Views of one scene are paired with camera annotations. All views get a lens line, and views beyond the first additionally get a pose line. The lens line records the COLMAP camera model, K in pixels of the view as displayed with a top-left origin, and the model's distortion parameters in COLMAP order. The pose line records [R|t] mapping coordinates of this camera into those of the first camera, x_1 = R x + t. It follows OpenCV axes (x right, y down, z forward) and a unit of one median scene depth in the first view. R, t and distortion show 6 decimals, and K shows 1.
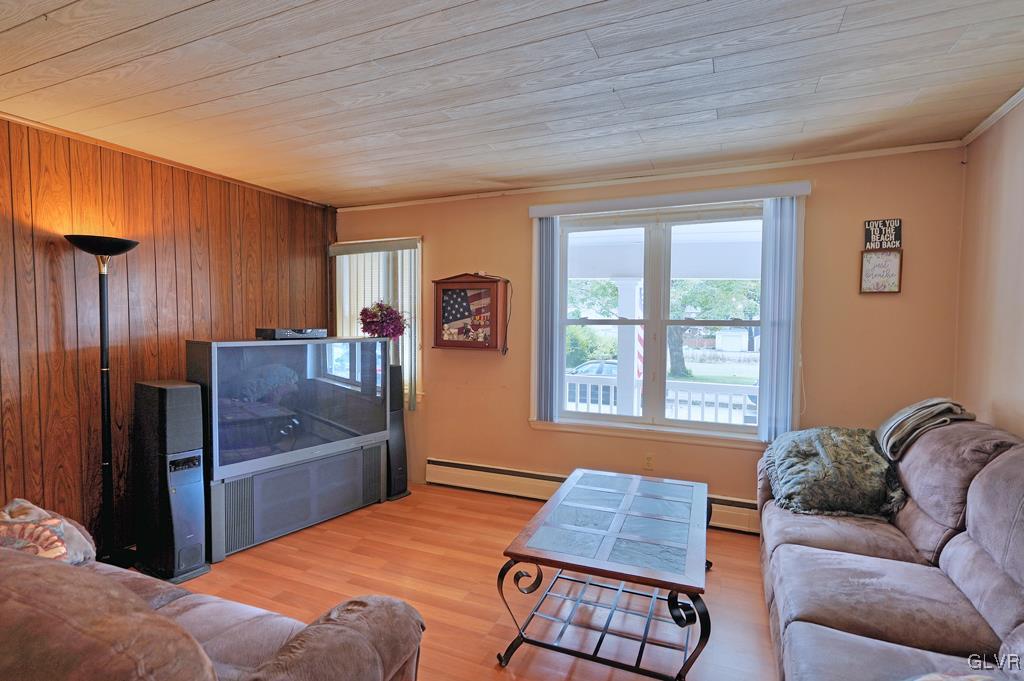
lens RADIAL K [[507.6, 0, 531.5], [0, 507.6, 337.6], [0, 0, 1]] dist [0.004087, 0.000773]
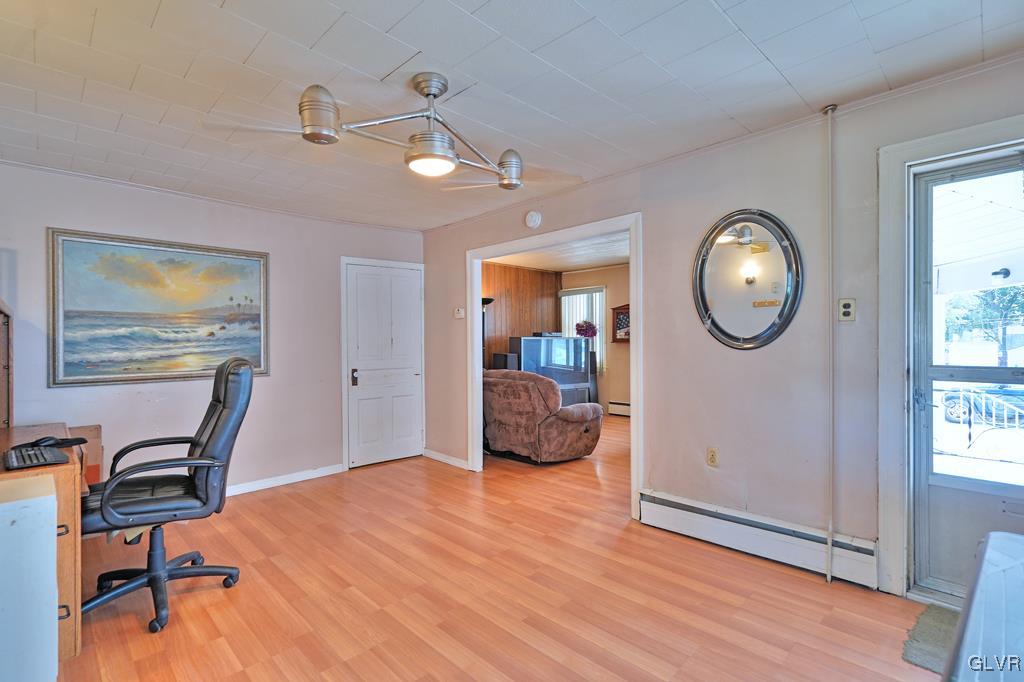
lens RADIAL K [[468.7, 0, 490.8], [0, 468.7, 340.7], [0, 0, 1]] dist [0.006003, 0.001082]
pose [[0.892219, -0.009437, -0.451504, 0.204269], [-0.003479, 0.999608, -0.027766, 0.064540], [0.451589, 0.026344, 0.891837, -0.810971]]
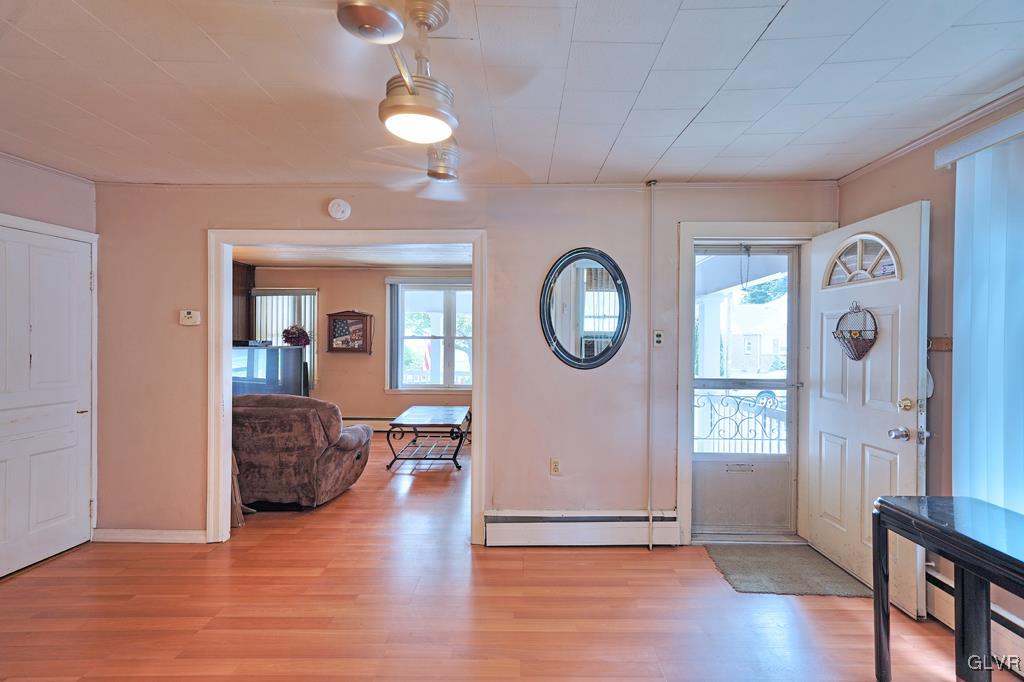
lens RADIAL K [[468.7, 0, 501.6], [0, 468.7, 339.0], [0, 0, 1]] dist [0.006003, 0.001082]
pose [[0.947770, 0.000382, 0.318954, -0.137595], [0.010087, 0.999463, -0.031169, 0.031745], [-0.318795, 0.032758, 0.947257, -0.740281]]
